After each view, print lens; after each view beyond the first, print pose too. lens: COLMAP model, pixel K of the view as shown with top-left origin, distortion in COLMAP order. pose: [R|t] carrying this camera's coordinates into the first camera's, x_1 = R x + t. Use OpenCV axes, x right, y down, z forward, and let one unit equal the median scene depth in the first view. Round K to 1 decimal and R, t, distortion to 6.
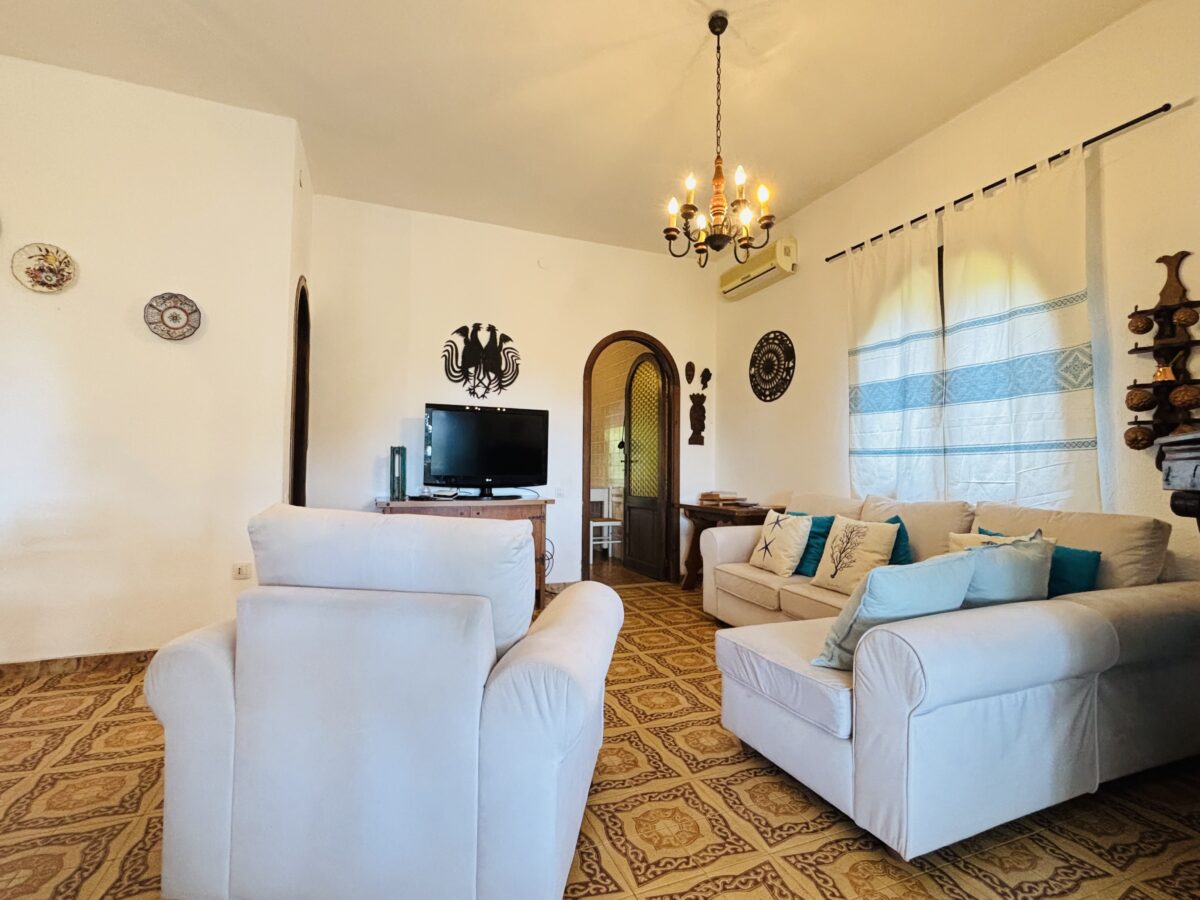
lens RADIAL K [[559.7, 0, 601.3], [0, 559.7, 451.1], [0, 0, 1]] dist [-0.002266, -0.000171]
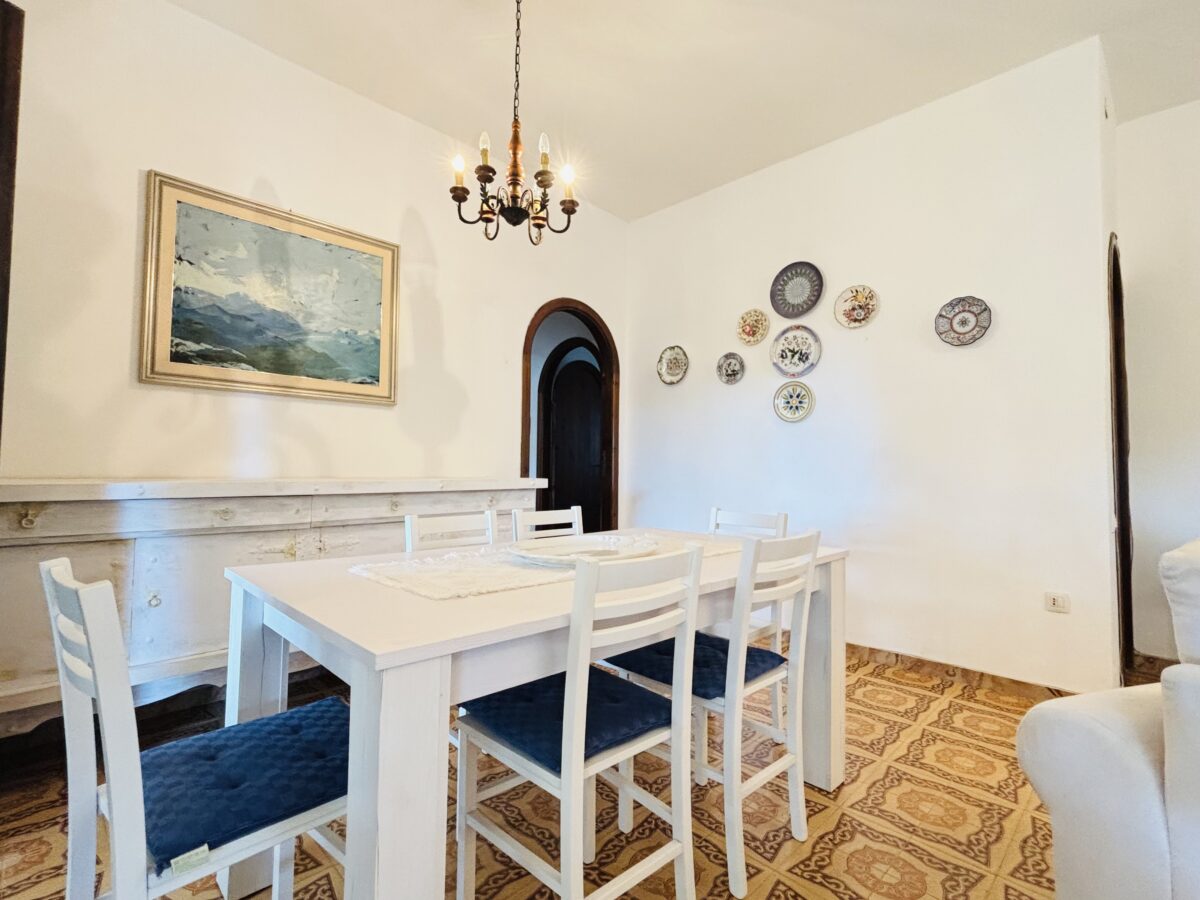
lens RADIAL K [[559.7, 0, 599.9], [0, 559.7, 450.1], [0, 0, 1]] dist [-0.002266, -0.000171]
pose [[0.379735, -0.042075, -0.924138, -0.137556], [0.023639, 0.999080, -0.035774, 0.001082], [0.924793, -0.008261, 0.380381, 0.059848]]
